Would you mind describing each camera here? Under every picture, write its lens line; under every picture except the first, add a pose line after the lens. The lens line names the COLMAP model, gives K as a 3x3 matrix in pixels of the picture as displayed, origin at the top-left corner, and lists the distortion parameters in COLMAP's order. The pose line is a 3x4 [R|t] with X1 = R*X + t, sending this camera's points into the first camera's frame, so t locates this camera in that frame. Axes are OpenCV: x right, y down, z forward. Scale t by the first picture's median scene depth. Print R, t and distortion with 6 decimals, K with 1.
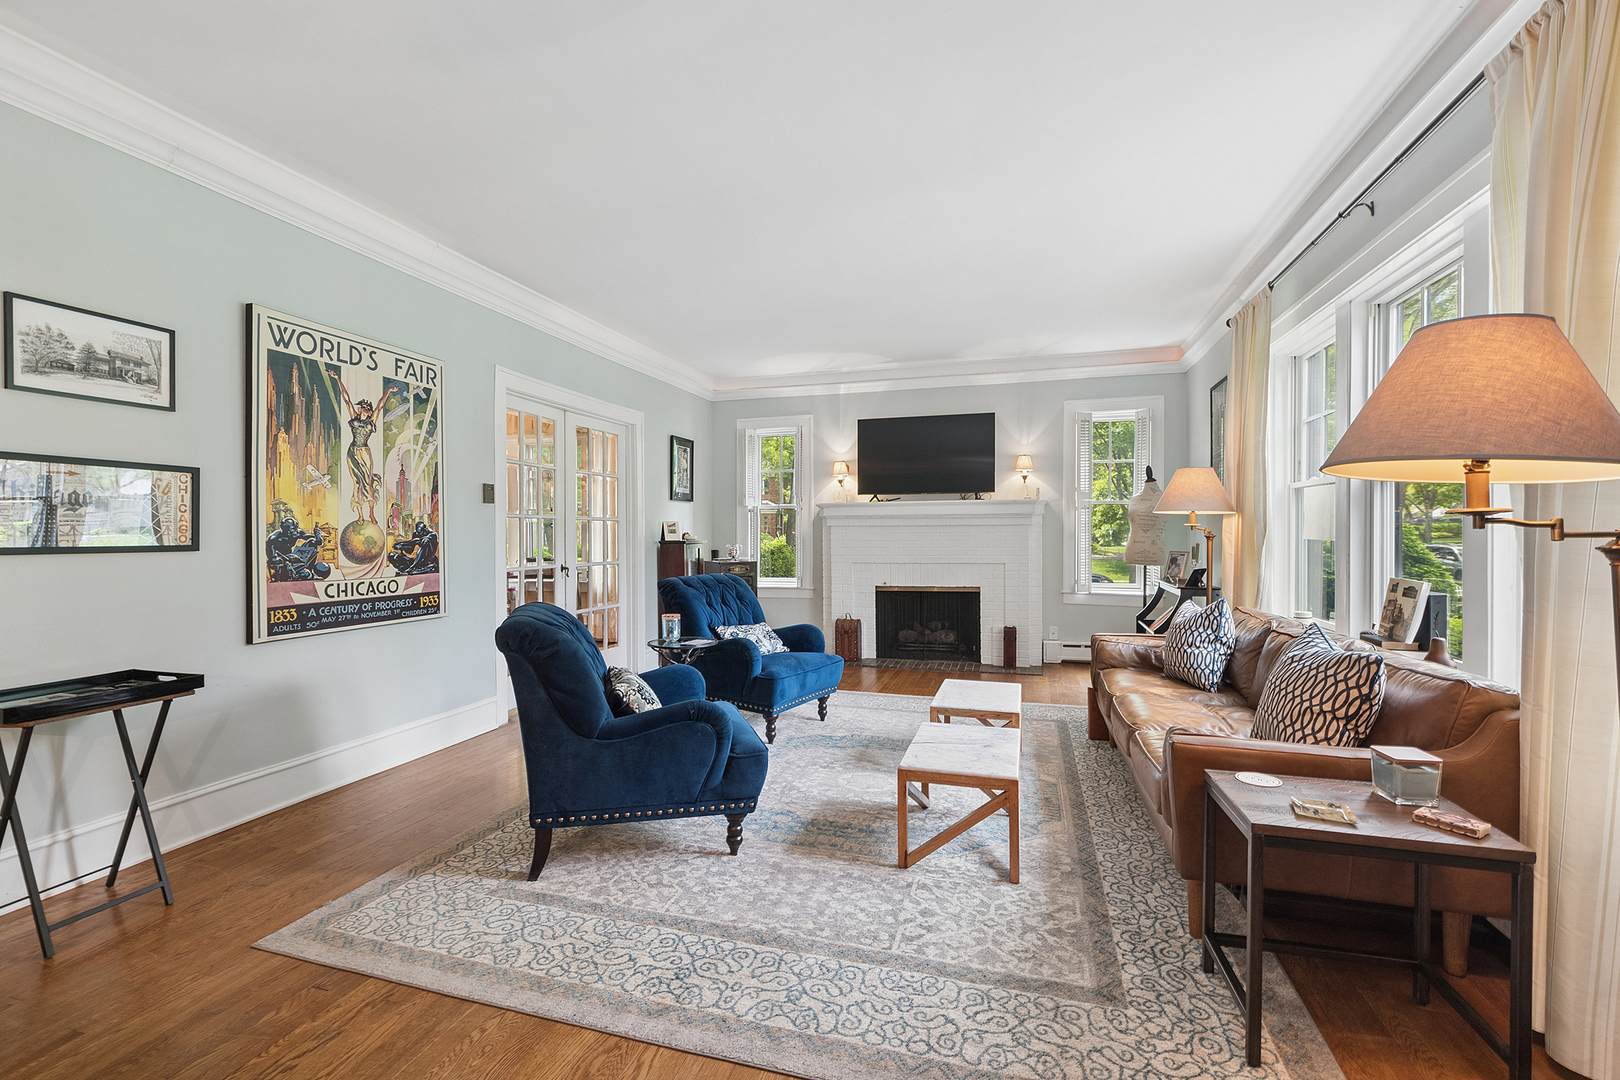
lens RADIAL K [[719.6, 0, 807.0], [0, 719.6, 545.3], [0, 0, 1]] dist [-0.001762, -0.000290]
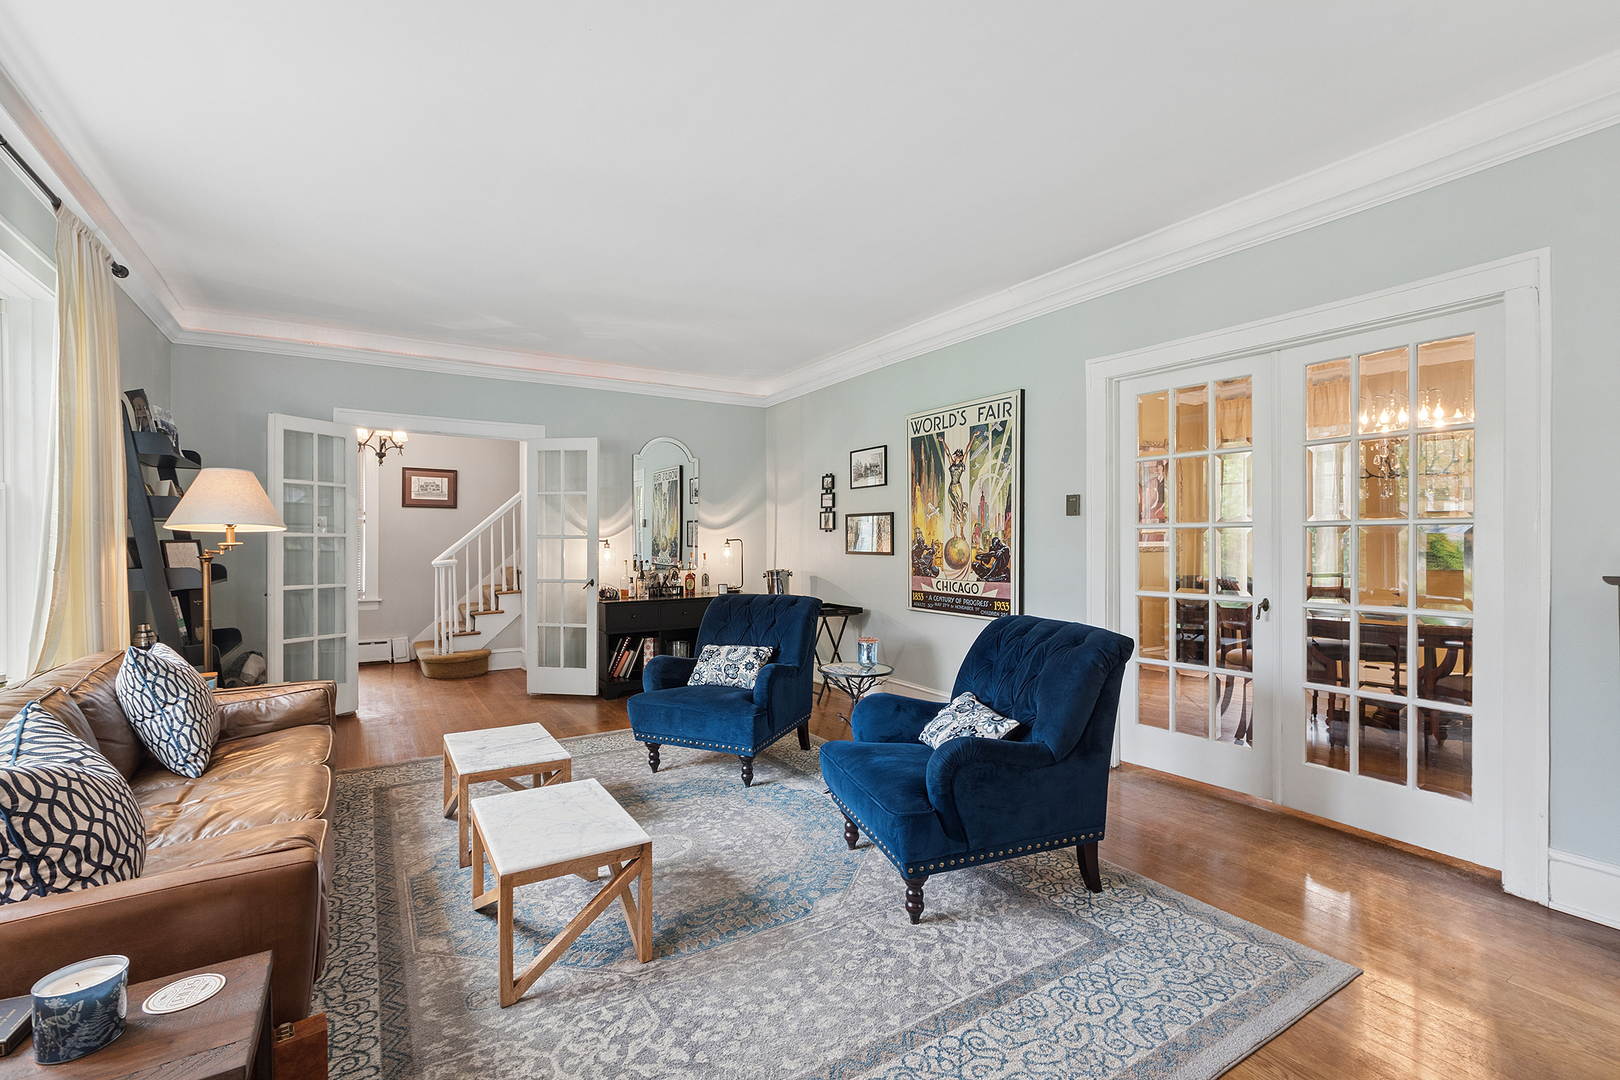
lens RADIAL K [[719.6, 0, 807.0], [0, 719.6, 545.3], [0, 0, 1]] dist [-0.001762, -0.000290]
pose [[-0.662336, 0.008212, -0.749162, 0.594422], [-0.008919, 0.999783, 0.018845, -0.042496], [0.749154, 0.019164, -0.662119, 1.675593]]
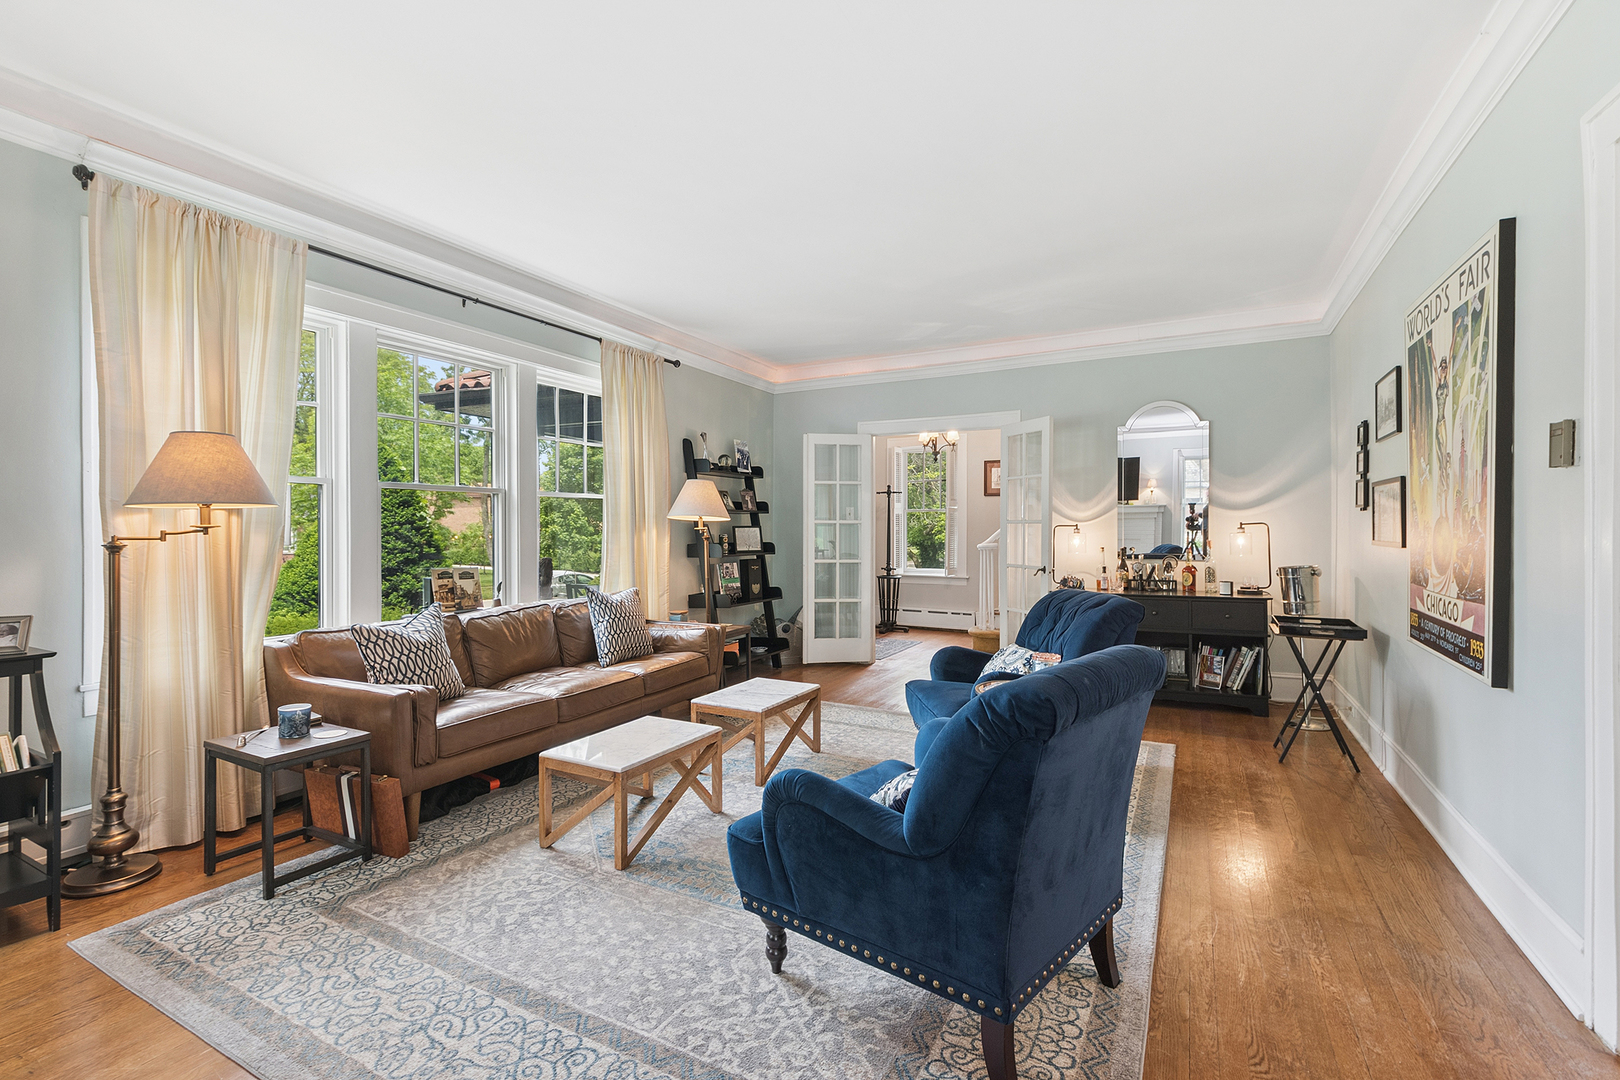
lens RADIAL K [[725.1, 0, 796.7], [0, 725.1, 535.7], [0, 0, 1]] dist [-0.000648, -0.000162]
pose [[-0.978844, 0.004174, 0.204564, -0.106260], [0.009488, 0.999642, 0.025006, -0.040272], [-0.204386, 0.026418, -0.978534, 1.866697]]
